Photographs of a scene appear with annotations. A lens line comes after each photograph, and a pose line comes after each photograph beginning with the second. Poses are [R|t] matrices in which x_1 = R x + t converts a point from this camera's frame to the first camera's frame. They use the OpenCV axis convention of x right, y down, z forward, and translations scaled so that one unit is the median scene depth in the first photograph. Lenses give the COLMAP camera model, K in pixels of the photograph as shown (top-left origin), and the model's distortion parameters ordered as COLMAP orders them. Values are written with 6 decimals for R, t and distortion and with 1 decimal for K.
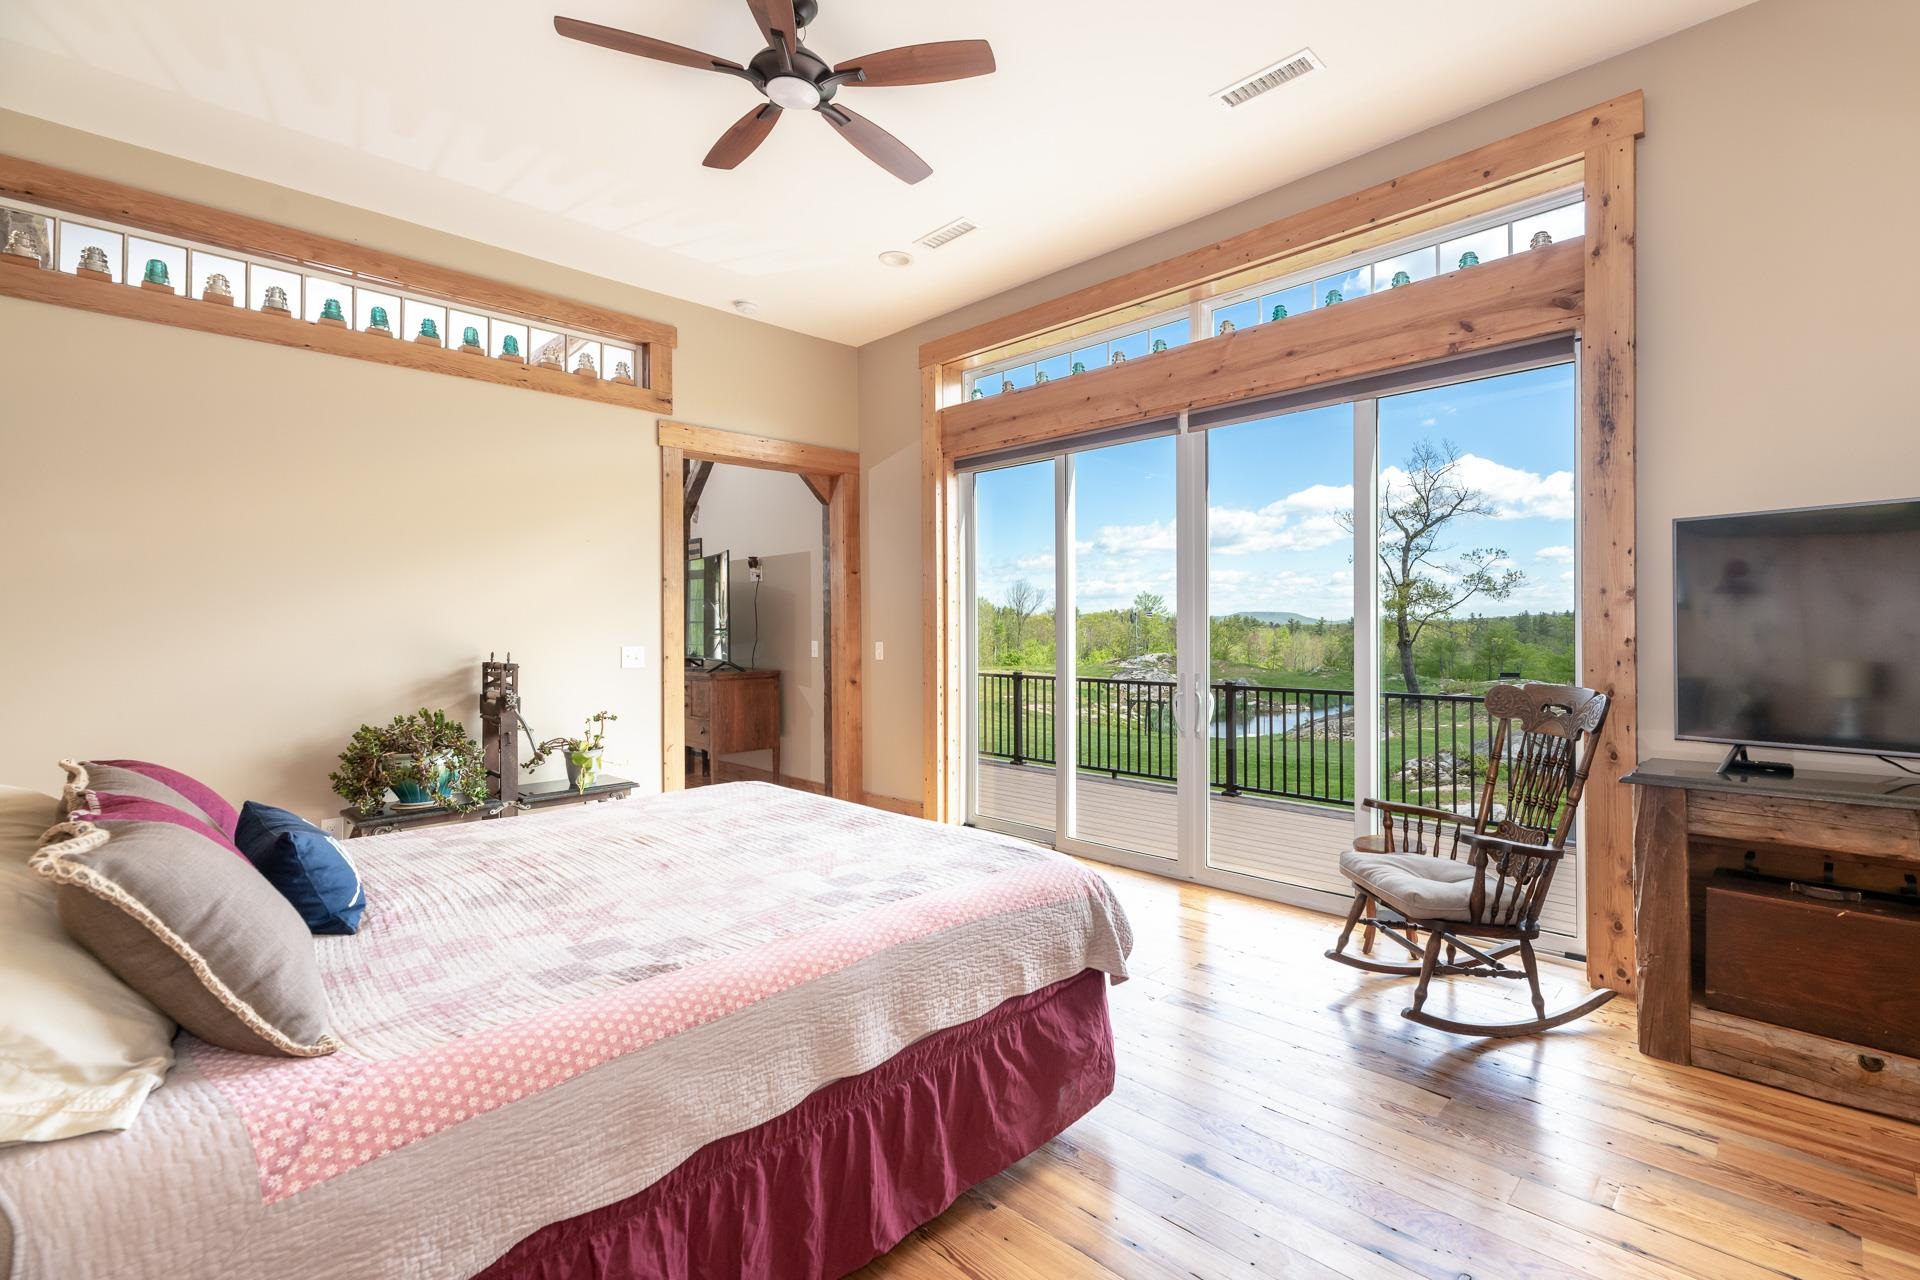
lens RADIAL K [[851.7, 0, 1033.2], [0, 851.7, 619.2], [0, 0, 1]] dist [-0.007186, 0.003622]
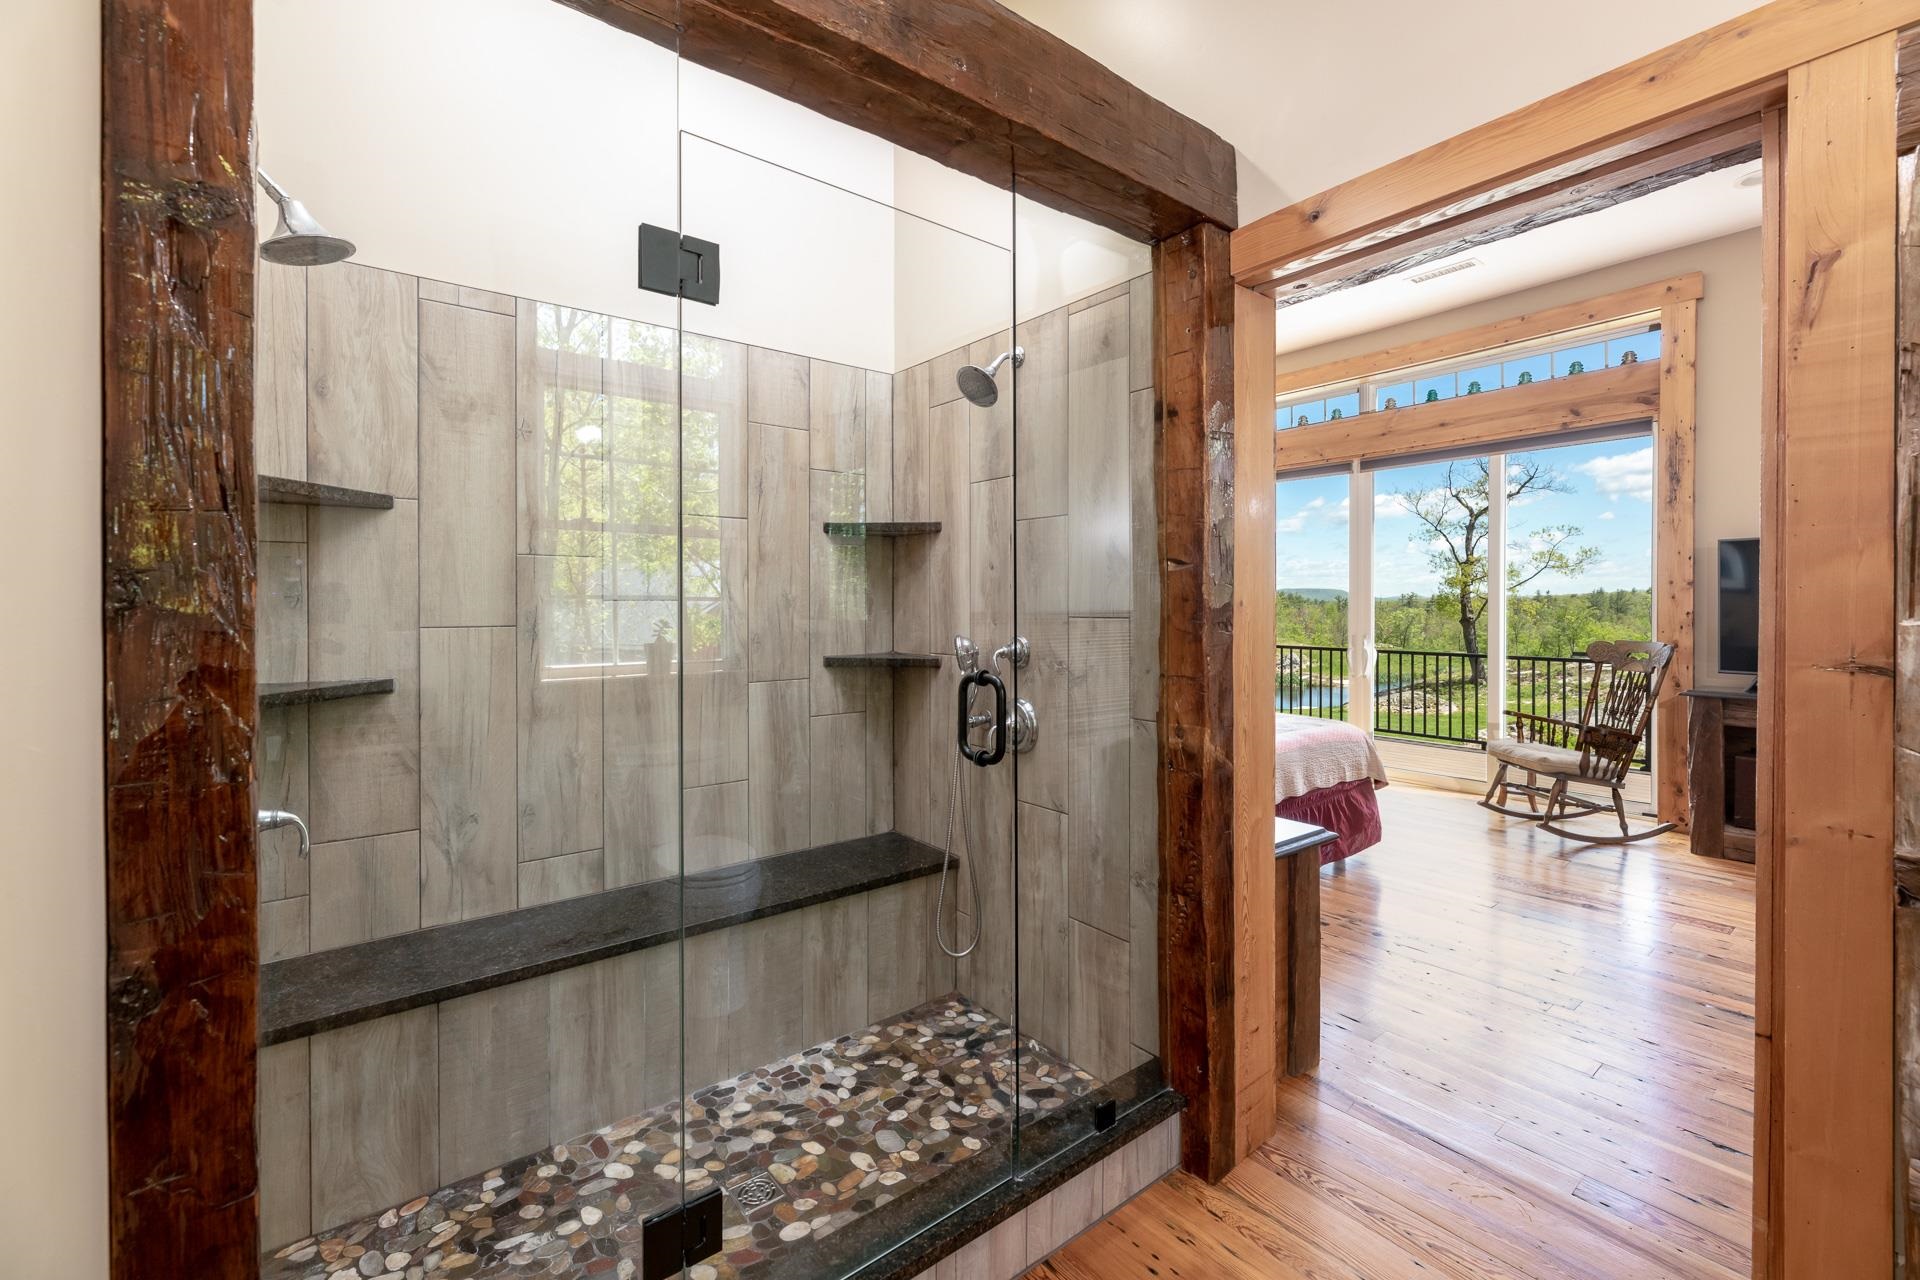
lens RADIAL K [[800.7, 0, 933.7], [0, 800.7, 603.0], [0, 0, 1]] dist [-0.007979, 0.001036]
pose [[0.985272, 0.003373, -0.170959, -0.431782], [-0.001767, 0.999953, 0.009542, -0.006294], [0.170984, -0.009099, 0.985232, -0.698670]]
